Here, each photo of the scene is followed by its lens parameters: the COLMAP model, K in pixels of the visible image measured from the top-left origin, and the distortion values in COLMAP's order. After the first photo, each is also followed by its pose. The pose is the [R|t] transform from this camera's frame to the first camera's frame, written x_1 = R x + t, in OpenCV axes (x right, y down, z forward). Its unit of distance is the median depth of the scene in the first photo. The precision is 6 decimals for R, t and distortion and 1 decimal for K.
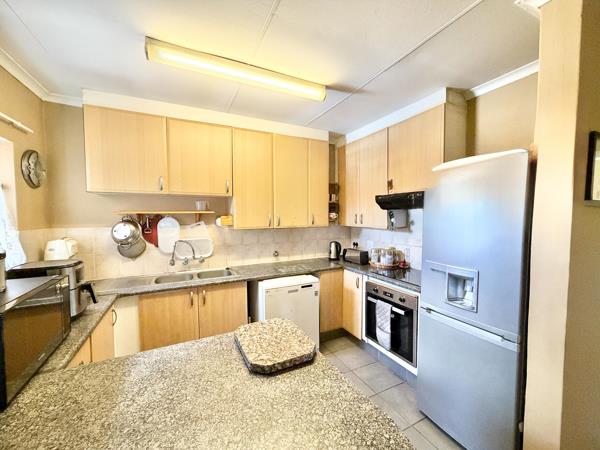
lens RADIAL K [[238.1, 0, 299.5], [0, 238.1, 225.7], [0, 0, 1]] dist [-0.002607, 0.000315]
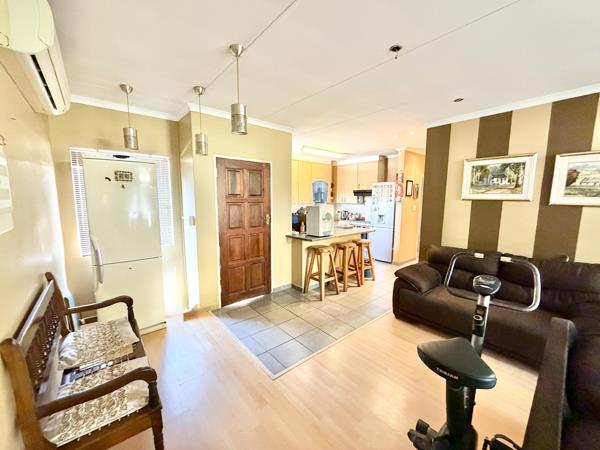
lens RADIAL K [[238.1, 0, 299.6], [0, 238.1, 226.2], [0, 0, 1]] dist [-0.002607, 0.000315]
pose [[0.967883, -0.020948, 0.250529, -0.856608], [0.001876, 0.997097, 0.076125, 0.059151], [-0.251396, -0.073210, 0.965112, -1.302831]]
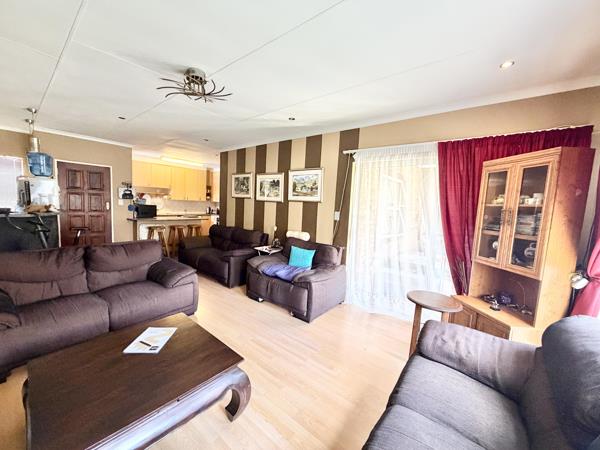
lens RADIAL K [[238.1, 0, 300.6], [0, 238.1, 225.6], [0, 0, 1]] dist [-0.002607, 0.000315]
pose [[0.905321, 0.006771, 0.424675, -0.069678], [-0.030967, 0.998264, 0.050099, 0.137700], [-0.423599, -0.058507, 0.903959, -2.417690]]
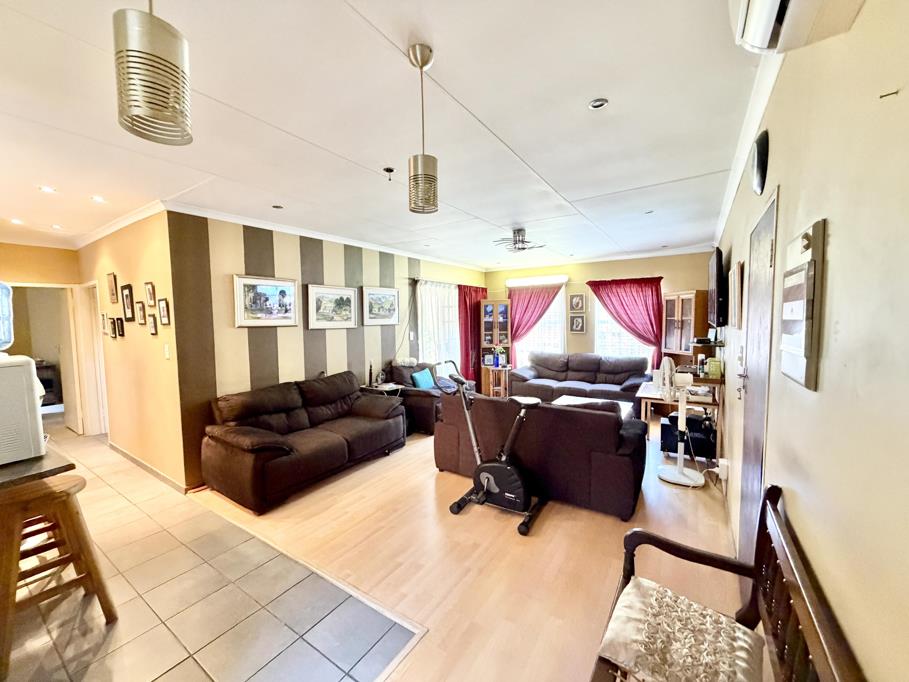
lens RADIAL K [[360.8, 0, 450.7], [0, 360.8, 341.6], [0, 0, 1]] dist [-0.002607, 0.000315]
pose [[-0.501477, -0.051053, 0.863663, -1.347461], [0.050138, 0.994865, 0.087920, -0.007287], [-0.863717, 0.087392, -0.496342, -0.337507]]
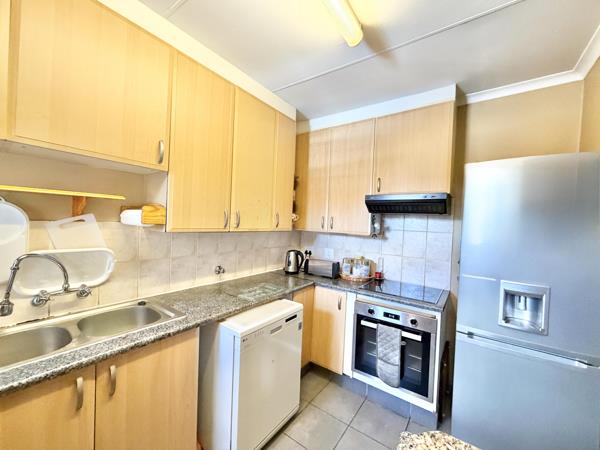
lens RADIAL K [[238.1, 0, 298.1], [0, 238.1, 225.9], [0, 0, 1]] dist [-0.002607, 0.000315]
pose [[0.883827, 0.034704, 0.466526, -0.258172], [-0.025624, 0.999339, -0.025794, 0.007721], [-0.467113, 0.010843, 0.884131, 0.360882]]
